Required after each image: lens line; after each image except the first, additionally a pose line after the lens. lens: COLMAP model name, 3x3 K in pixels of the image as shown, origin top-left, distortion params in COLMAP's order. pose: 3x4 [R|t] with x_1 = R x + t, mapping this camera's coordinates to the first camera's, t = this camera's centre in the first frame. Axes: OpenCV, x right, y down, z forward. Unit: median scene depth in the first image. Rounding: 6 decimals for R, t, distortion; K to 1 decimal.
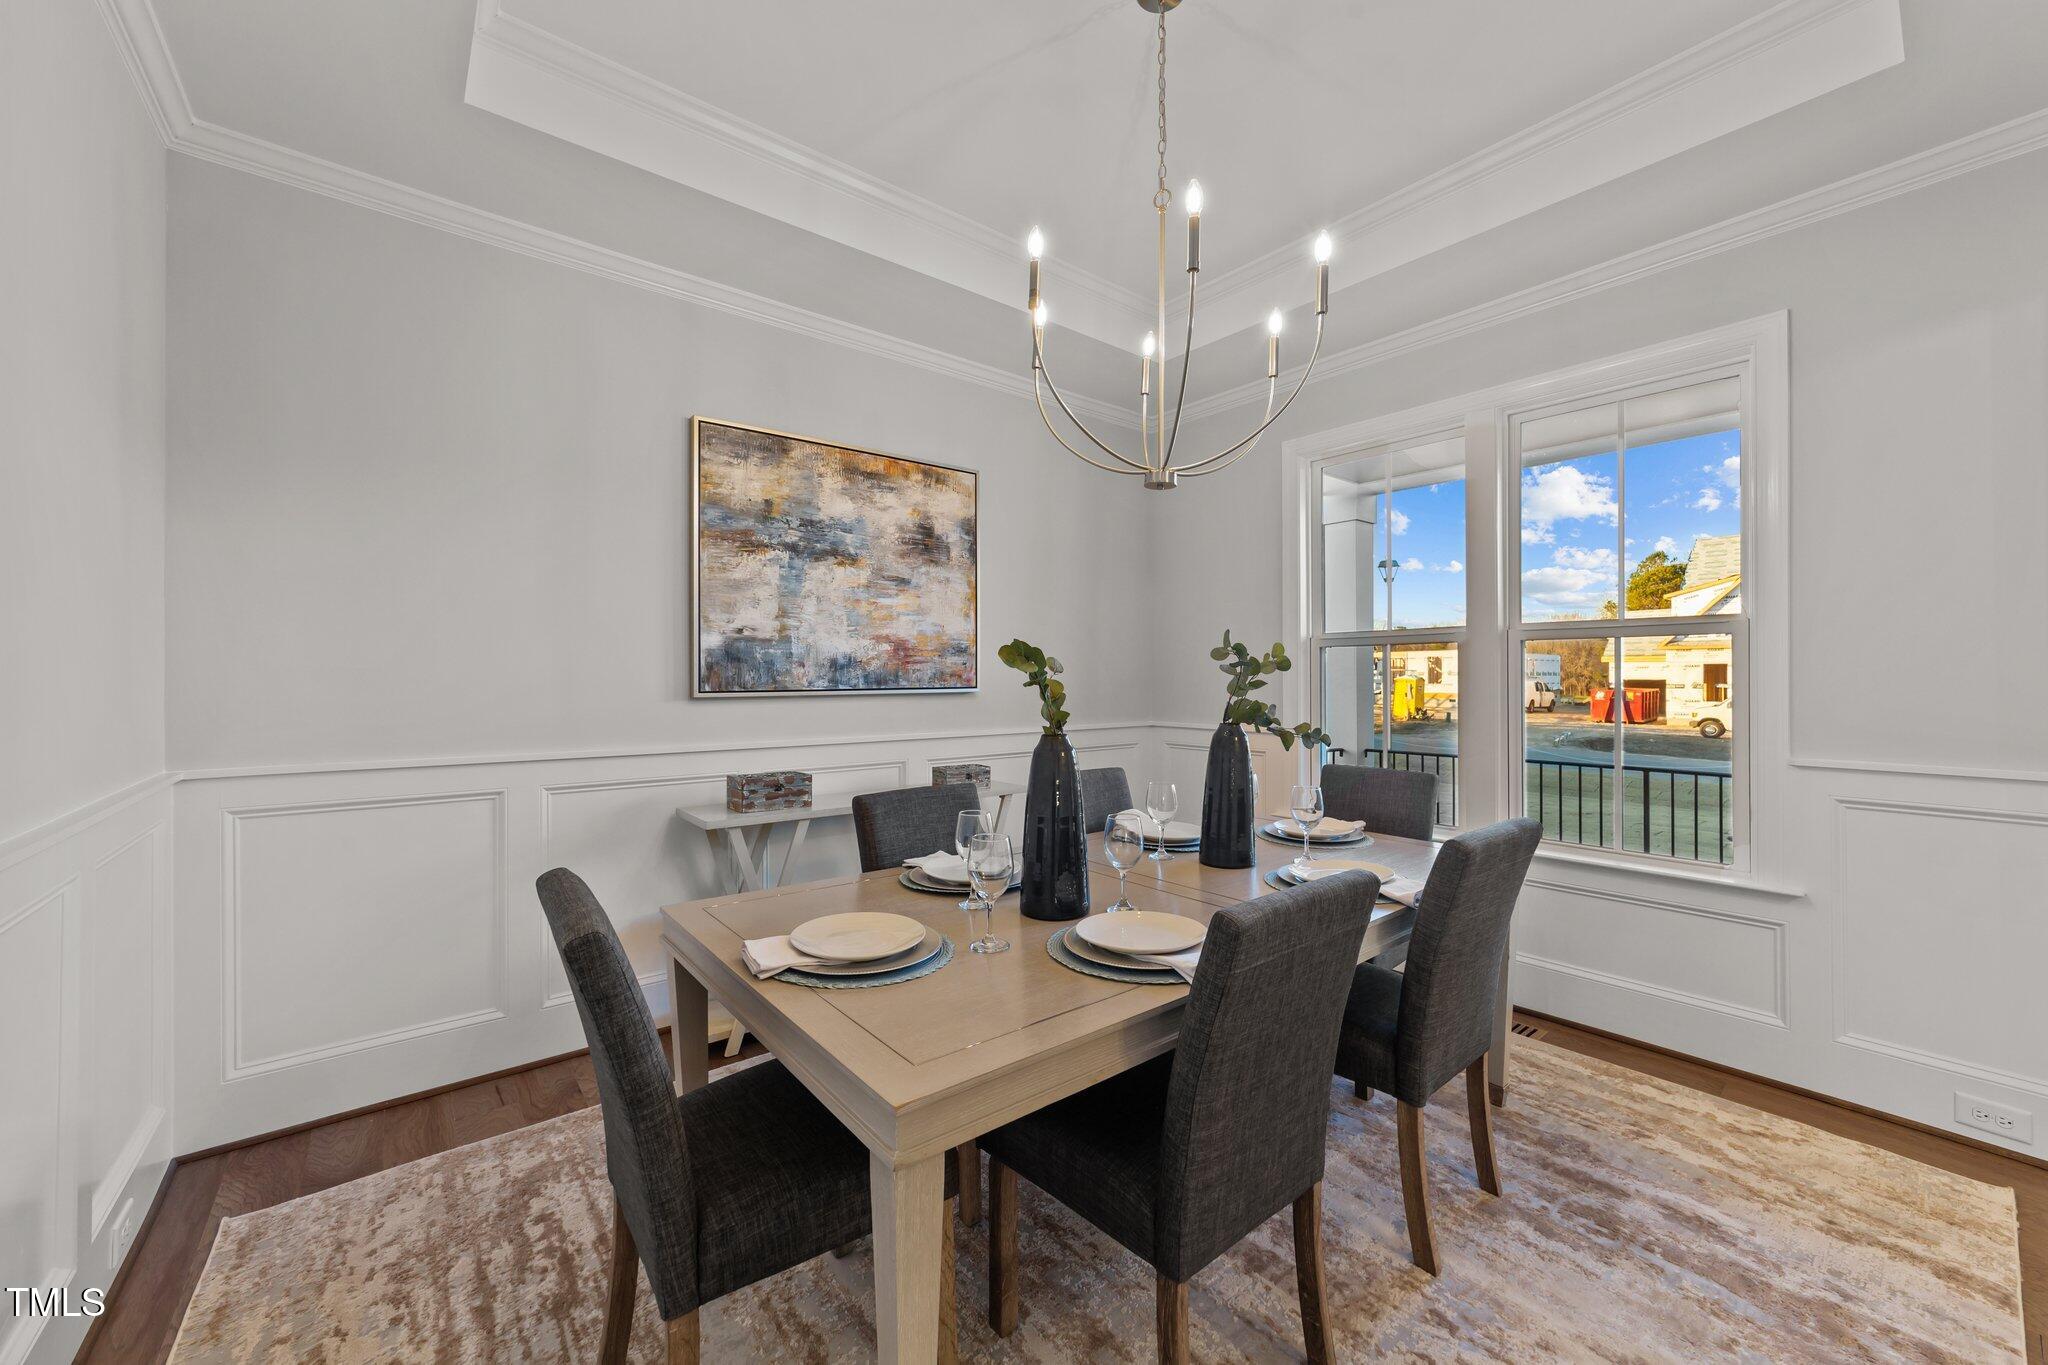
lens RADIAL K [[785.0, 0, 1022.5], [0, 785.0, 674.7], [0, 0, 1]] dist [-0.013557, 0.001906]
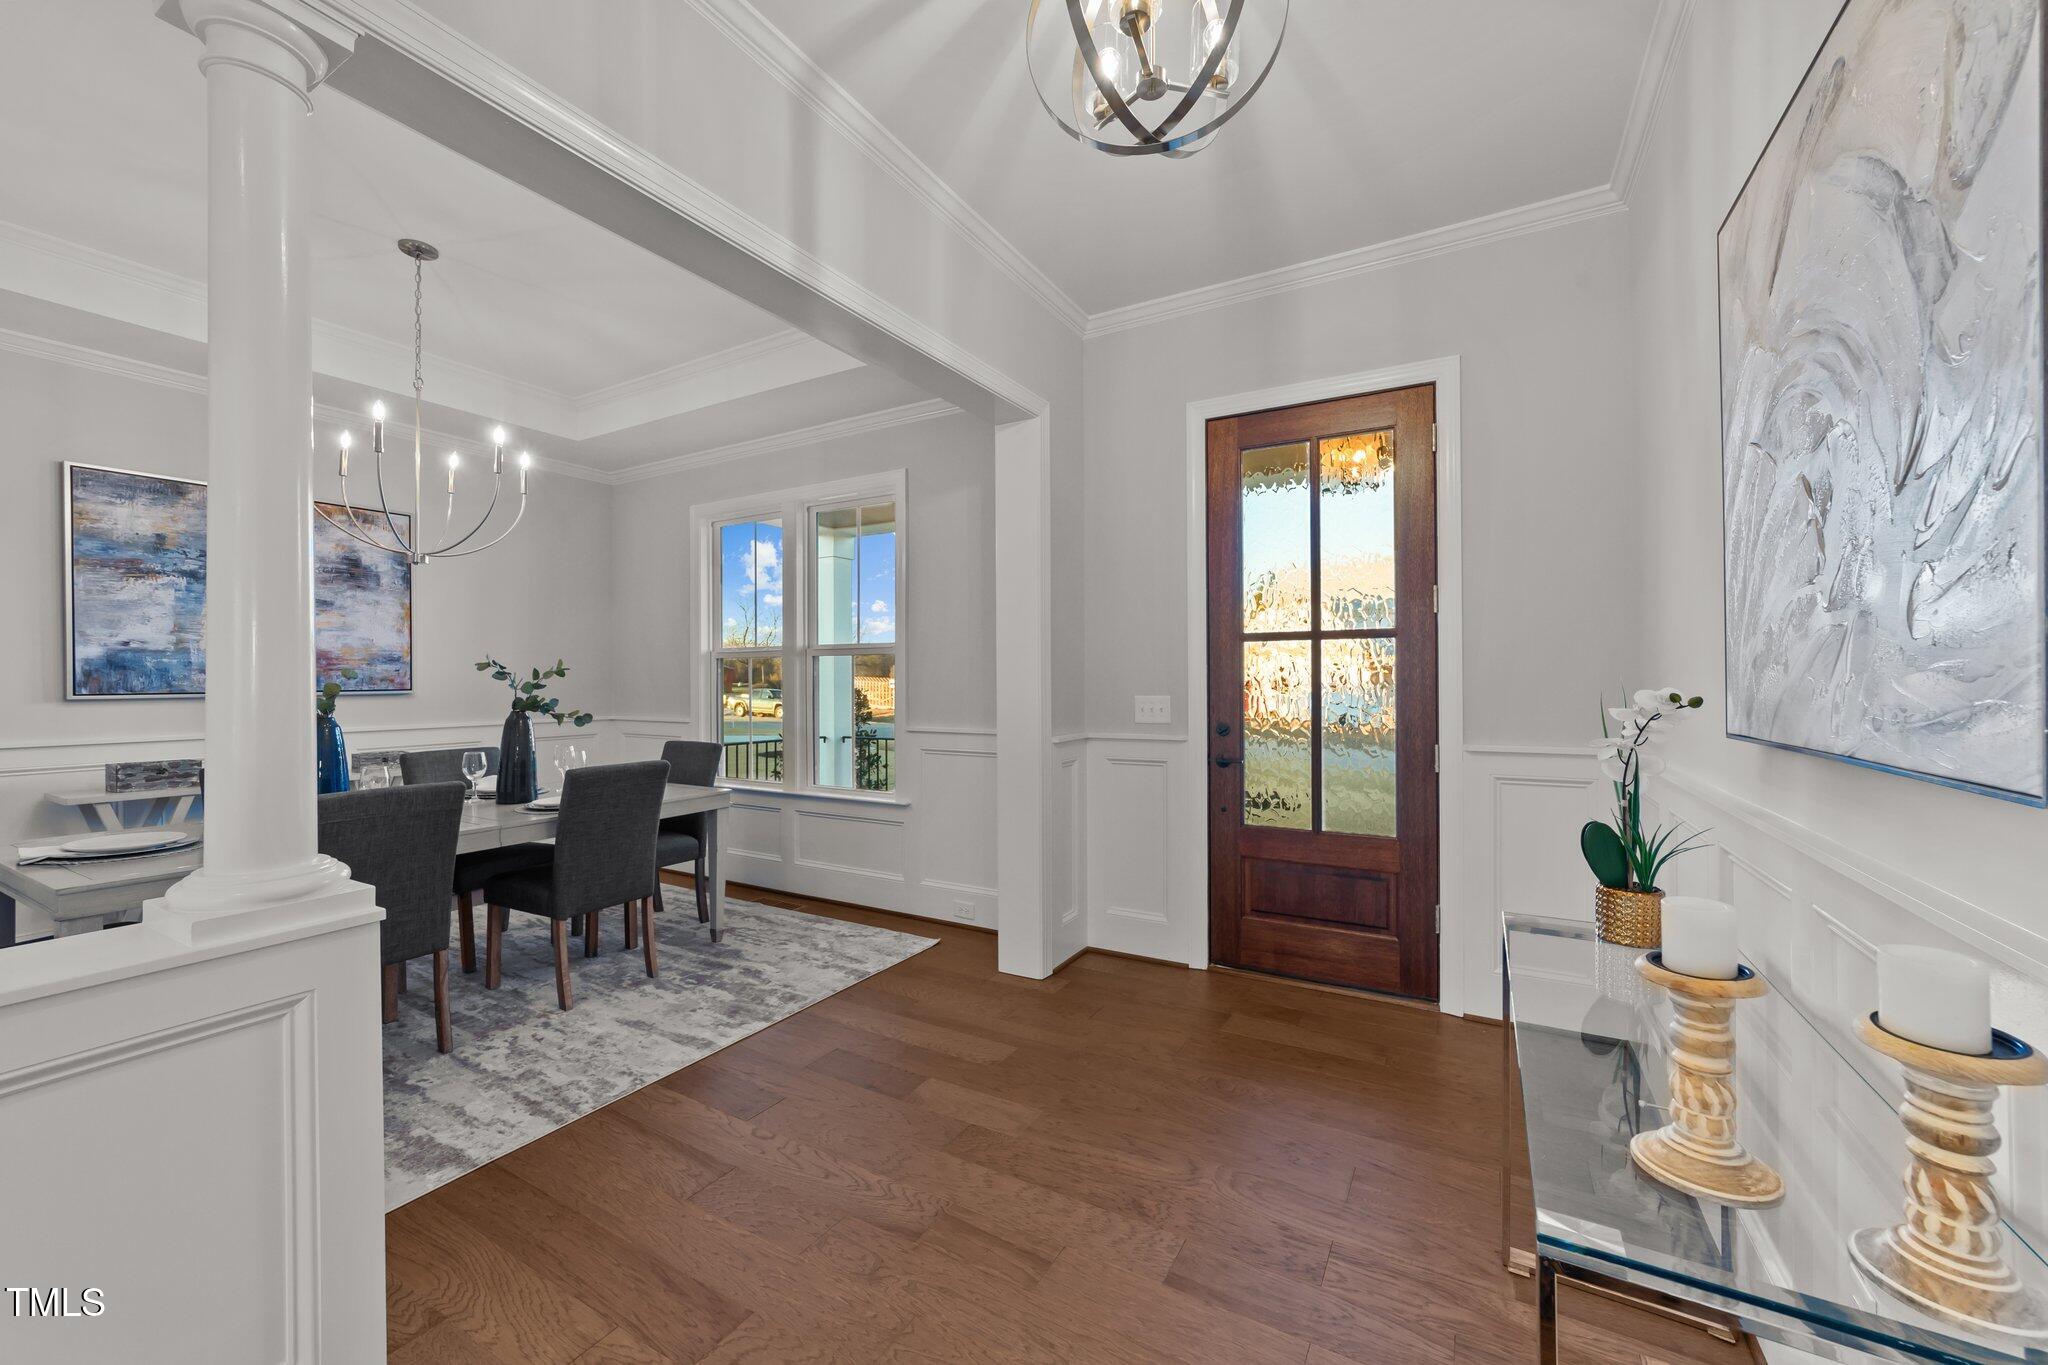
lens RADIAL K [[785.0, 0, 1030.8], [0, 785.0, 683.9], [0, 0, 1]] dist [-0.013557, 0.001906]
pose [[0.928291, -0.003400, 0.371840, 0.491239], [0.001414, 0.999983, 0.005613, 0.000922], [-0.371853, -0.004685, 0.928280, -0.618942]]
